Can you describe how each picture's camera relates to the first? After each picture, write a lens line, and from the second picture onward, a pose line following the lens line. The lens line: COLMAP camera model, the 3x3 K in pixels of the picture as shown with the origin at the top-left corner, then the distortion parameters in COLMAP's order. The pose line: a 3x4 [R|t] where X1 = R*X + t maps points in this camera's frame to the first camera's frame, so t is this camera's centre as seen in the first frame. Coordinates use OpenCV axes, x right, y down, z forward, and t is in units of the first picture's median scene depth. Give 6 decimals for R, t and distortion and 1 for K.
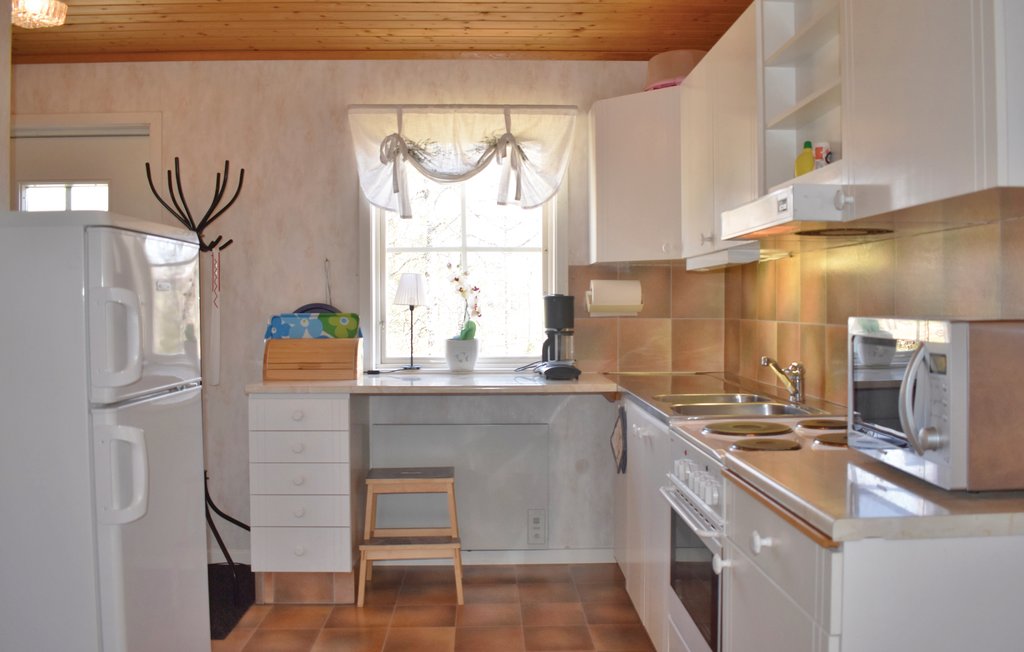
lens RADIAL K [[901.6, 0, 512.0], [0, 901.6, 326.0], [0, 0, 1]] dist [-0.096431, -0.000734]
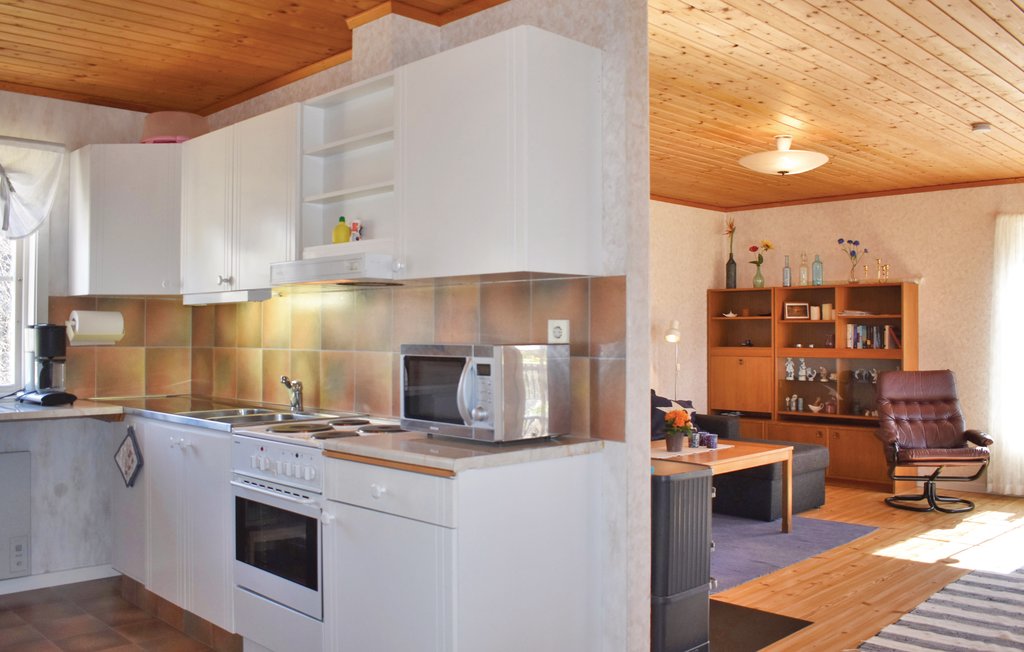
lens RADIAL K [[897.5, 0, 550.6], [0, 897.5, 328.9], [0, 0, 1]] dist [-0.071660, 0.002942]
pose [[0.719579, 0.008683, 0.694357, -0.231401], [0.012168, 0.999611, -0.025110, 0.002899], [-0.694304, 0.026518, 0.719193, -0.127972]]
